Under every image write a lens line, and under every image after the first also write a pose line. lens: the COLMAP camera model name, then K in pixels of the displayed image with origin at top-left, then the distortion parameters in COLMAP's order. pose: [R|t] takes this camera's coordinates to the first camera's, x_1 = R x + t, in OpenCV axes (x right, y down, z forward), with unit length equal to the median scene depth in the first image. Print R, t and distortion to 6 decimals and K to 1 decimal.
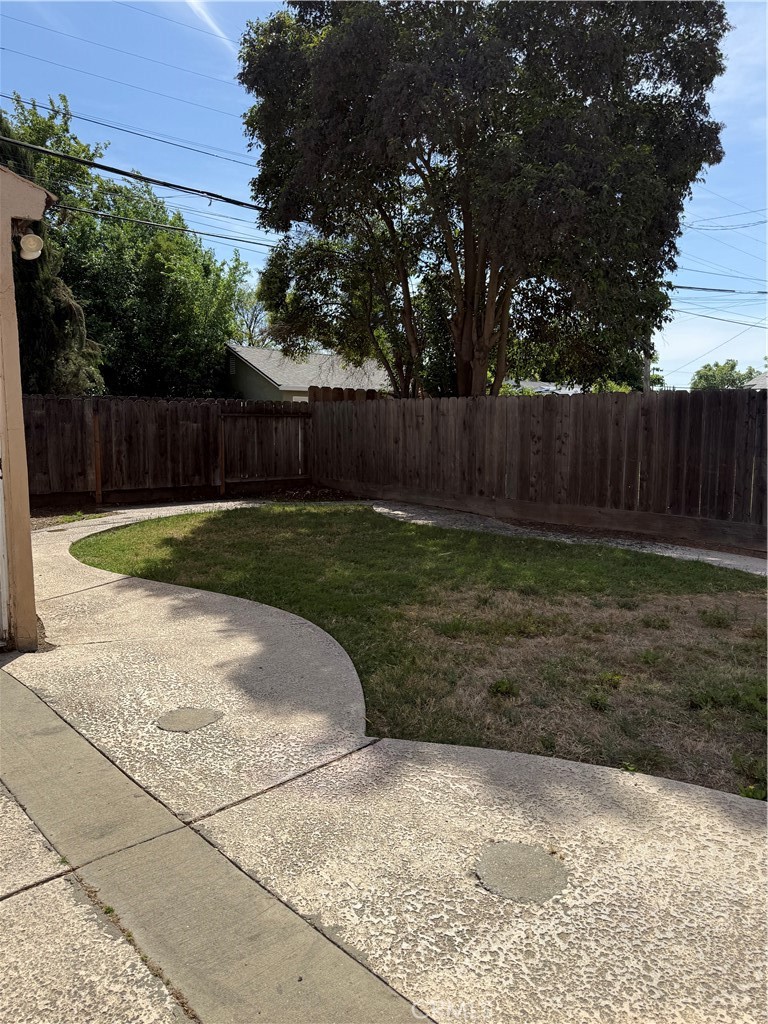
lens RADIAL K [[721.2, 0, 383.6], [0, 721.2, 511.7], [0, 0, 1]] dist [-0.000247, -0.000992]
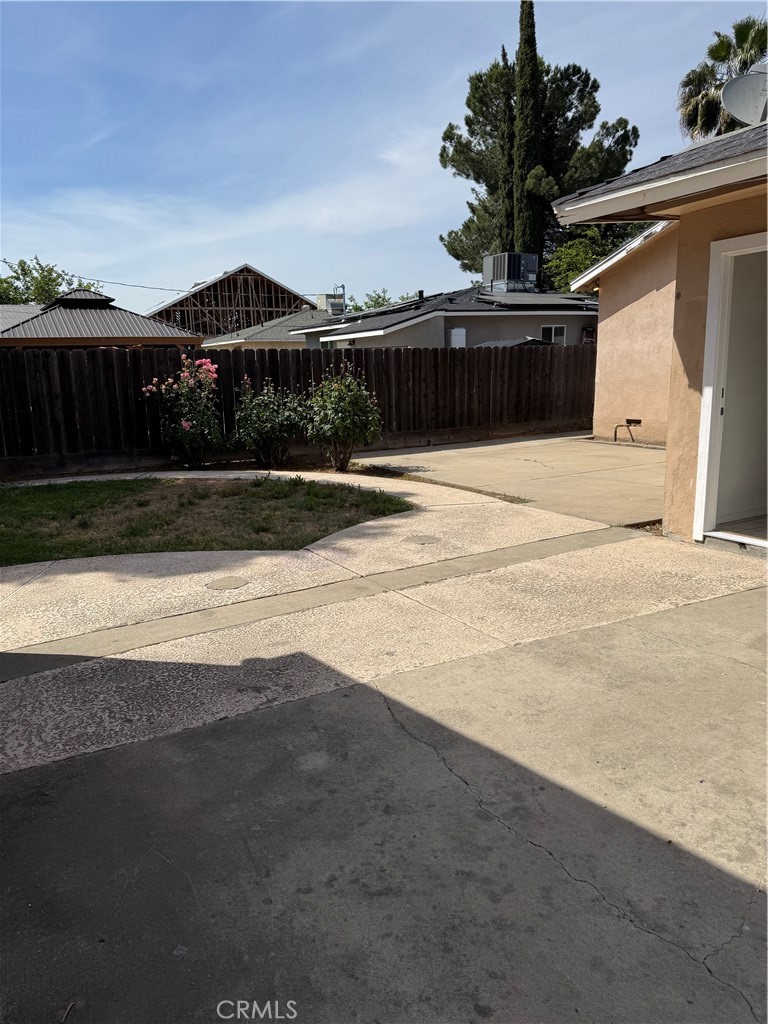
lens RADIAL K [[721.2, 0, 383.4], [0, 721.2, 511.8], [0, 0, 1]] dist [-0.000247, -0.000992]
pose [[0.200474, -0.202259, 0.958594, -1.558662], [0.140435, 0.974285, 0.176201, -0.070223], [-0.969582, 0.099297, 0.223723, 0.336399]]
